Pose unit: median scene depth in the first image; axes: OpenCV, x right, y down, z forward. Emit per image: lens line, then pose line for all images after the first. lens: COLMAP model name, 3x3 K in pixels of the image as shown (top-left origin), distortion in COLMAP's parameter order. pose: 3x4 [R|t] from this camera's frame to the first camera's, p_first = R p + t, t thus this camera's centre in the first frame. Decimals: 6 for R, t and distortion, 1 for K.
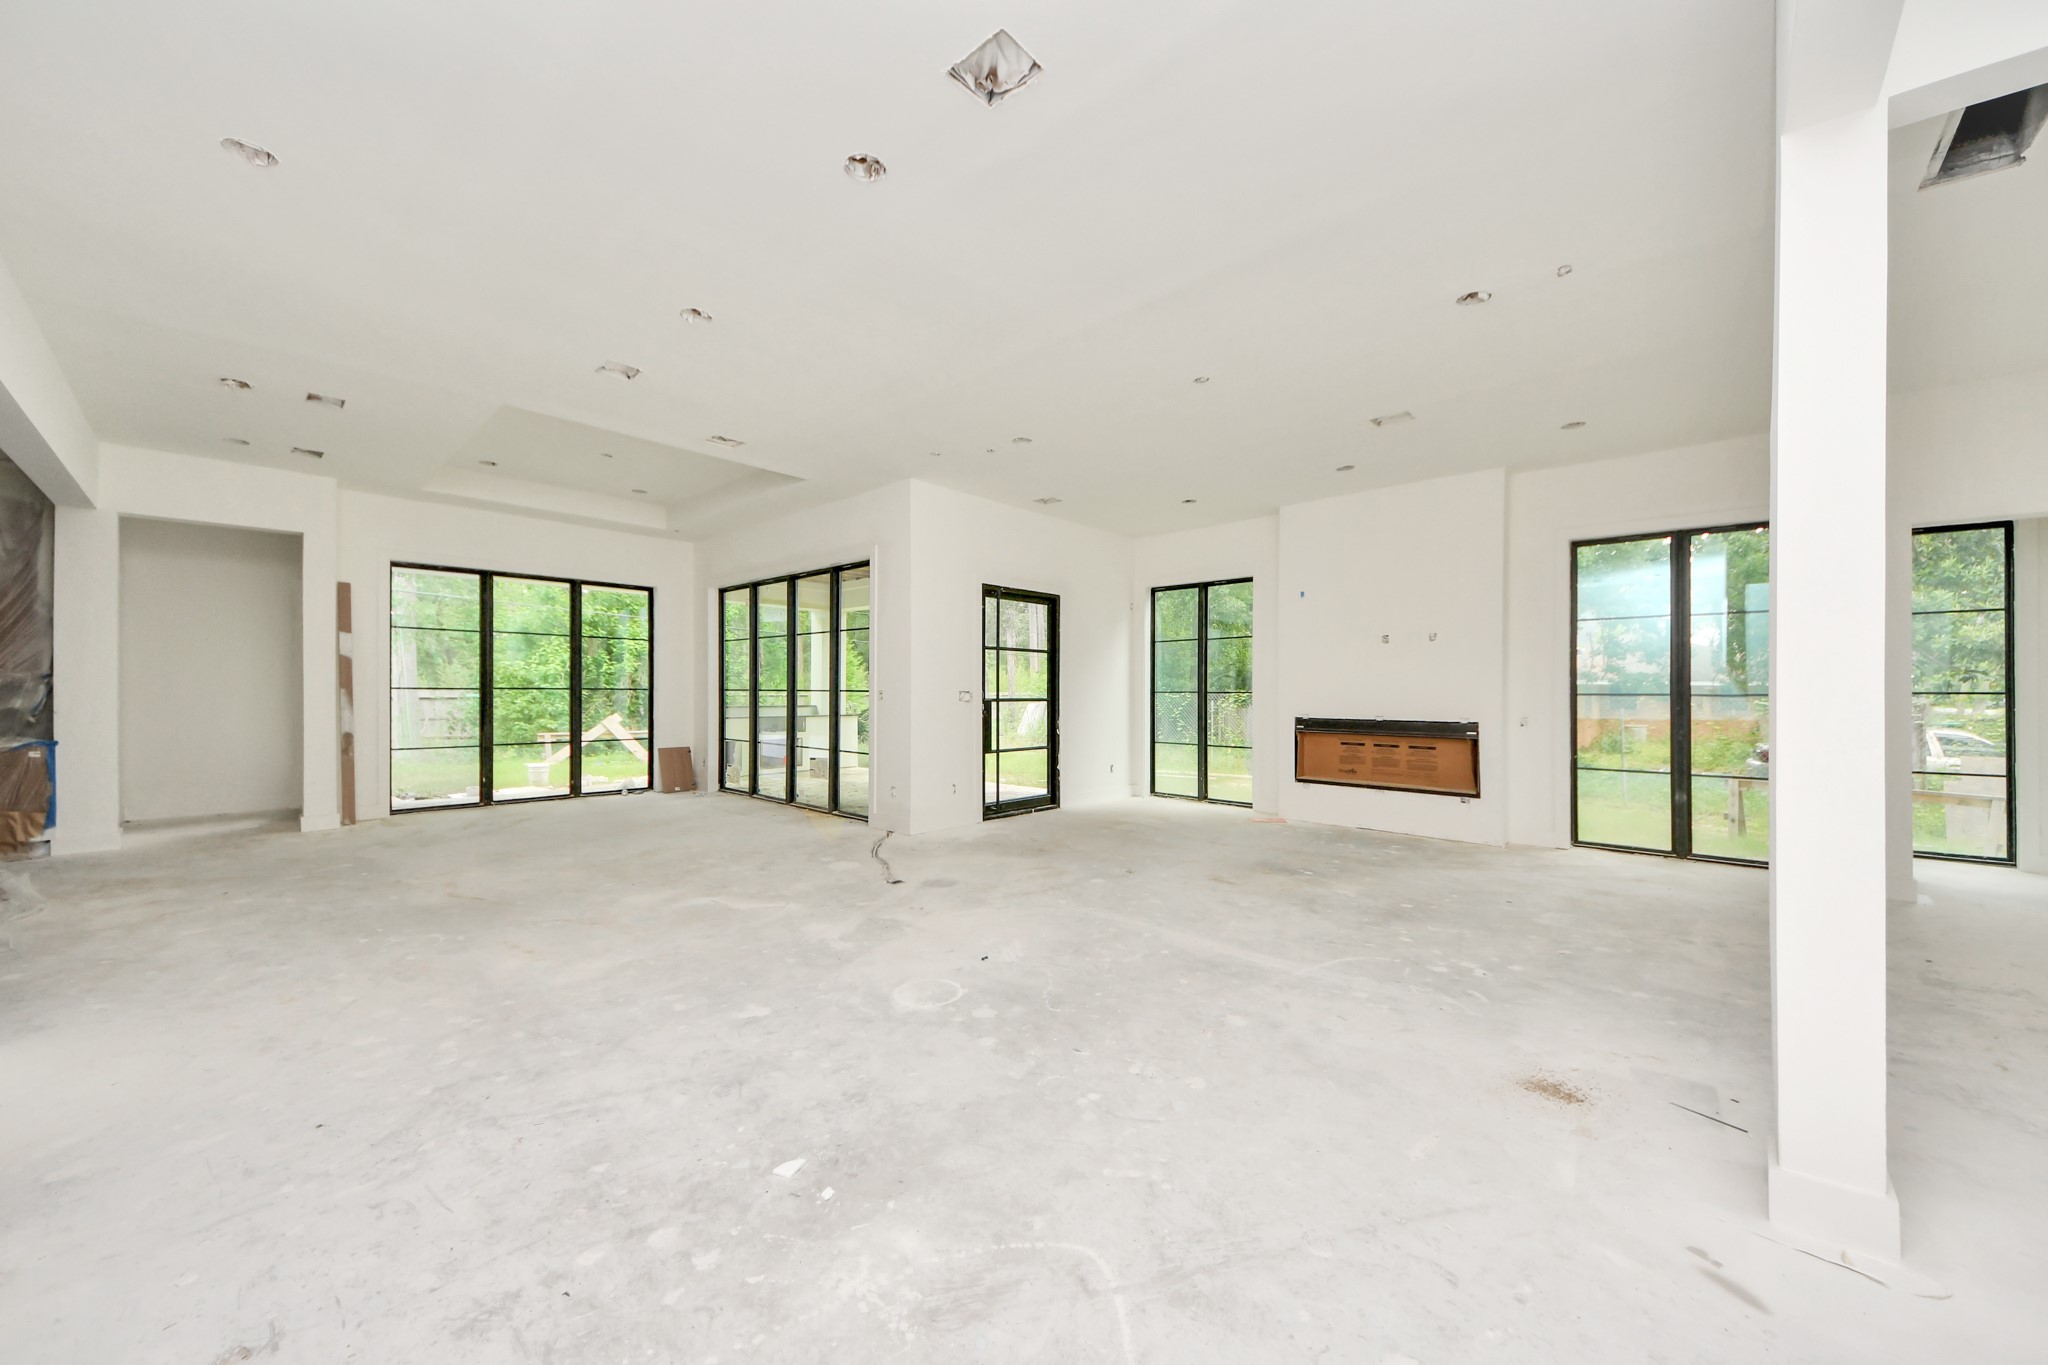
lens RADIAL K [[752.8, 0, 1011.8], [0, 752.8, 703.4], [0, 0, 1]] dist [0.006666, -0.005170]
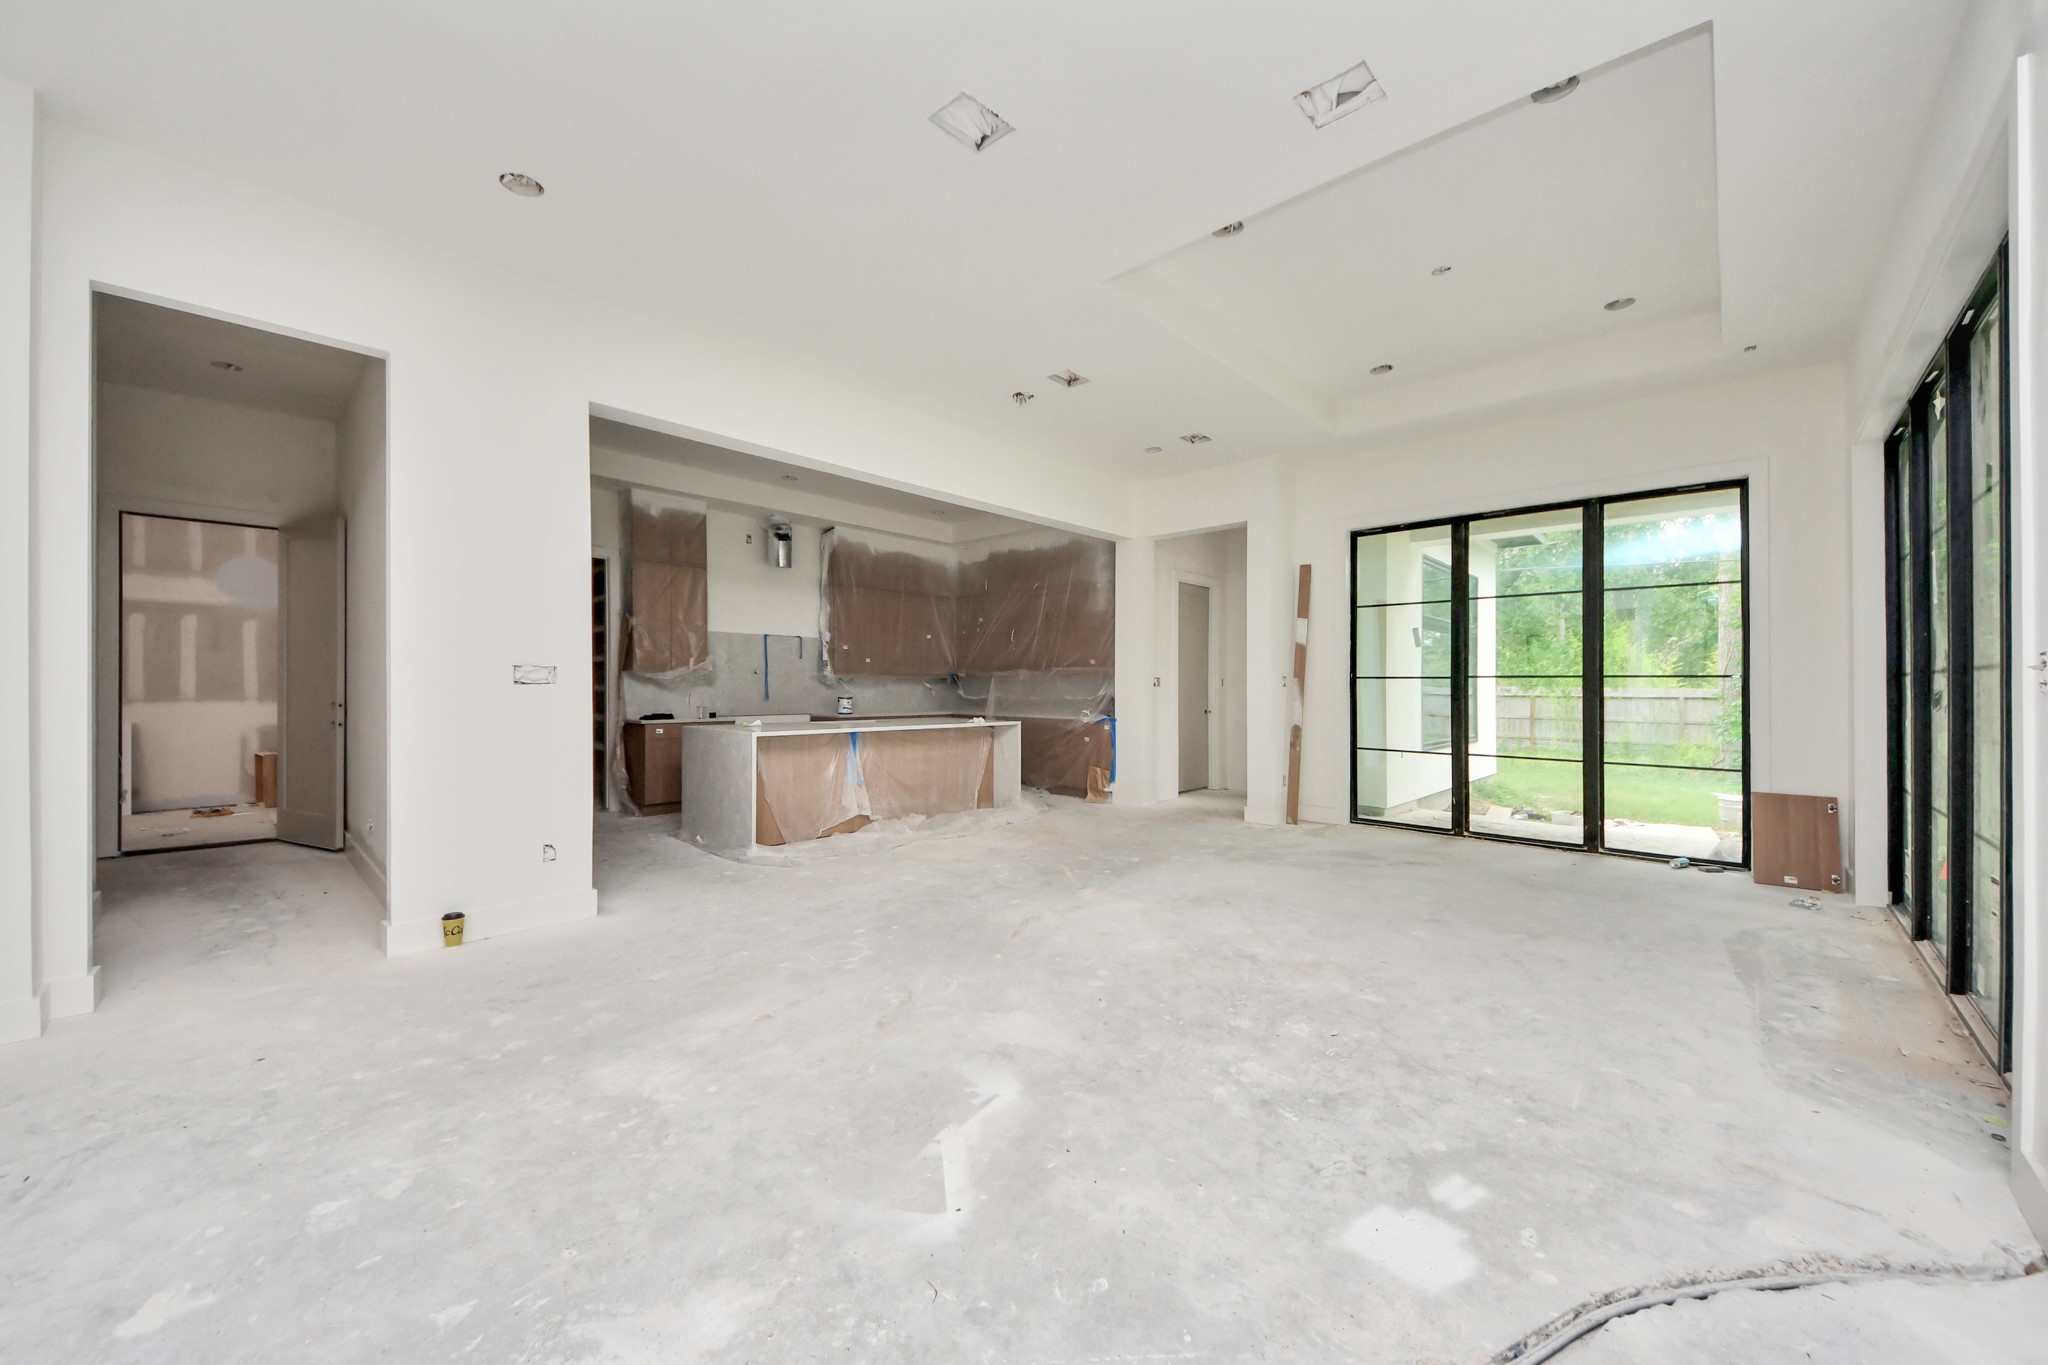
lens RADIAL K [[752.8, 0, 1032.2], [0, 752.8, 681.8], [0, 0, 1]] dist [0.006666, -0.005170]
pose [[-0.007174, -0.014352, -0.999871, 0.057481], [-0.018743, 0.999723, -0.014216, 0.005154], [0.999799, 0.018638, -0.007441, 0.734650]]
